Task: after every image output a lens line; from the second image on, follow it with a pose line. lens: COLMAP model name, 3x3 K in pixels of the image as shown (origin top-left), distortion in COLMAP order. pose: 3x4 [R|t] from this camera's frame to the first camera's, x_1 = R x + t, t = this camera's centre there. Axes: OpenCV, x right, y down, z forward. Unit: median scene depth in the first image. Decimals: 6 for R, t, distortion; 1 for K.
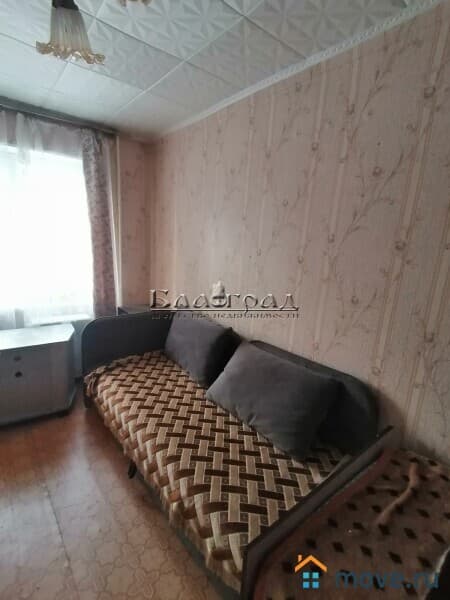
lens RADIAL K [[291.0, 0, 225.0], [0, 291.0, 300.0], [0, 0, 1]] dist [-0.001532, -0.029239]
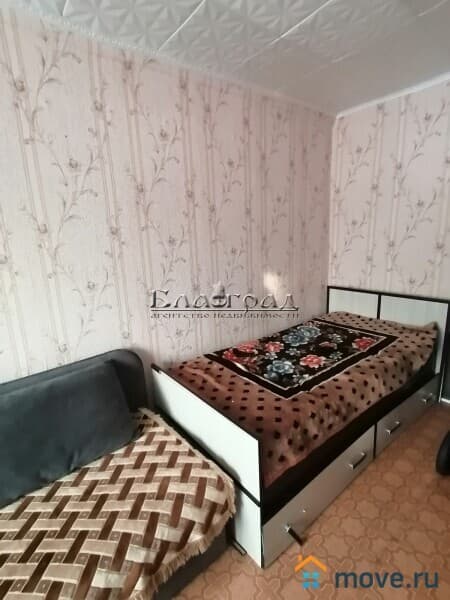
lens RADIAL K [[291.0, 0, 225.0], [0, 291.0, 300.0], [0, 0, 1]] dist [-0.001532, -0.029239]
pose [[-0.044402, -0.270862, 0.961594, -0.653954], [0.236682, 0.932287, 0.273536, -0.132868], [-0.970572, 0.239738, 0.022713, 0.550539]]
